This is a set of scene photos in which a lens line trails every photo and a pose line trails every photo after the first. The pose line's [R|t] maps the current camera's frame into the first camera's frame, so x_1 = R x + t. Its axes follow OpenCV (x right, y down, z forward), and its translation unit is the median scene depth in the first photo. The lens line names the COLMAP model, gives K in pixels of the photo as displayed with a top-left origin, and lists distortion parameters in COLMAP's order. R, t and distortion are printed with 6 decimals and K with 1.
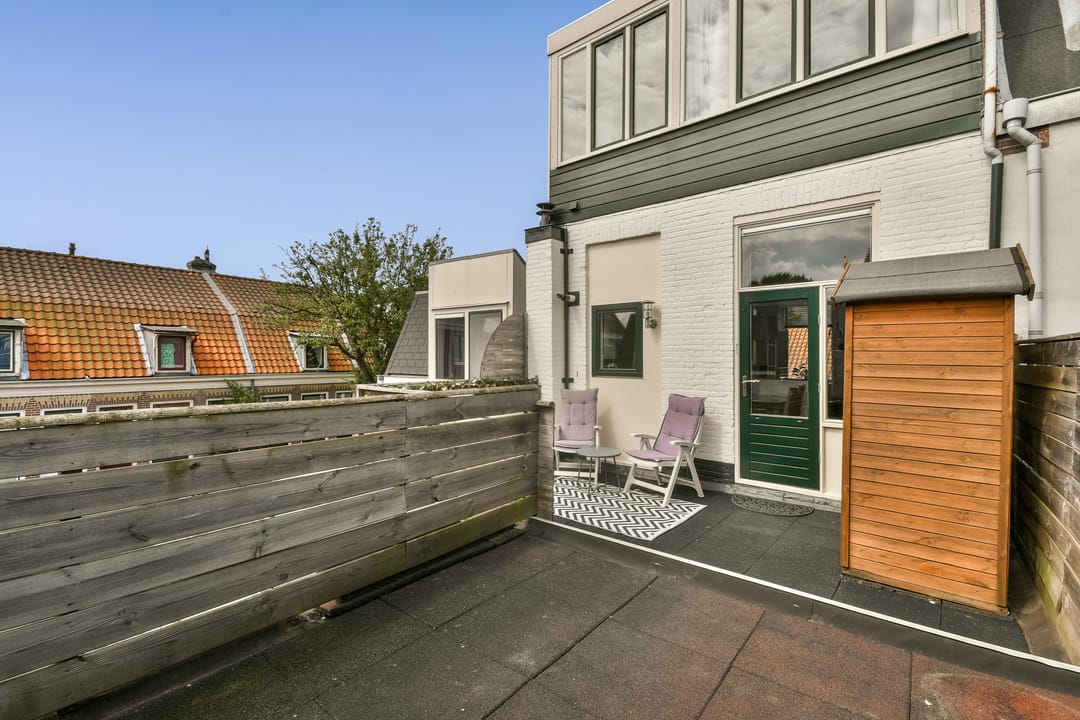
lens RADIAL K [[469.3, 0, 540.3], [0, 469.3, 367.7], [0, 0, 1]] dist [0.016635, -0.001141]
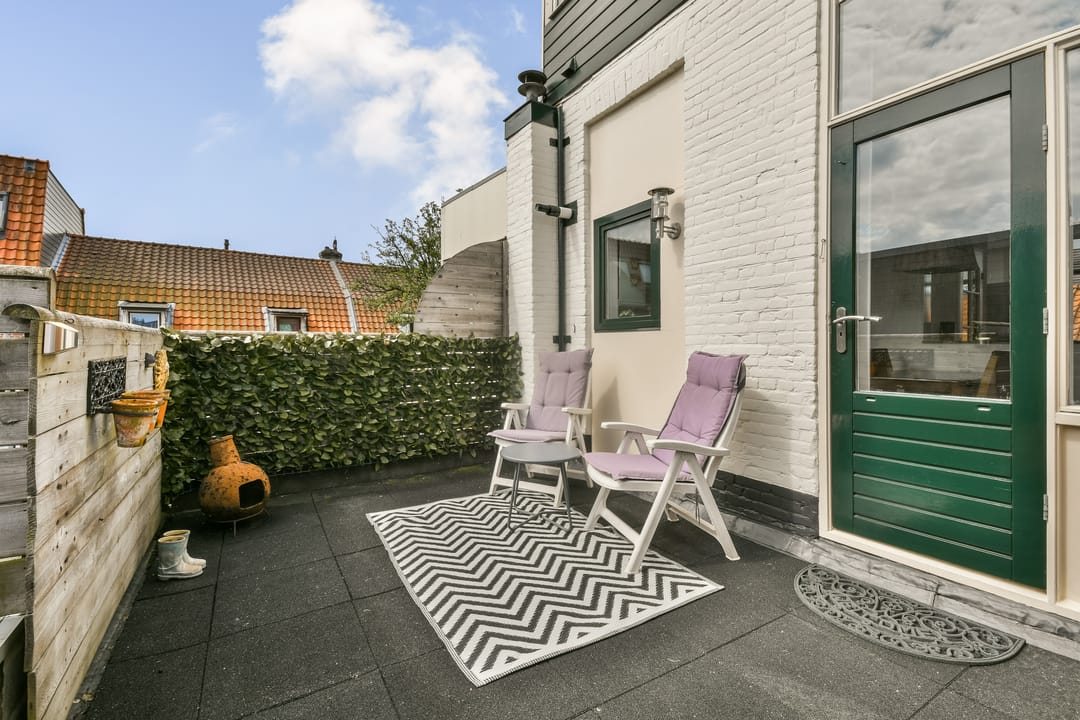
lens RADIAL K [[469.3, 0, 536.8], [0, 469.3, 359.4], [0, 0, 1]] dist [0.016635, -0.001141]
pose [[0.947531, 0.003364, -0.319648, 0.238207], [-0.001603, 0.999982, 0.005772, 0.052027], [0.319661, -0.004957, 0.947519, 0.372034]]
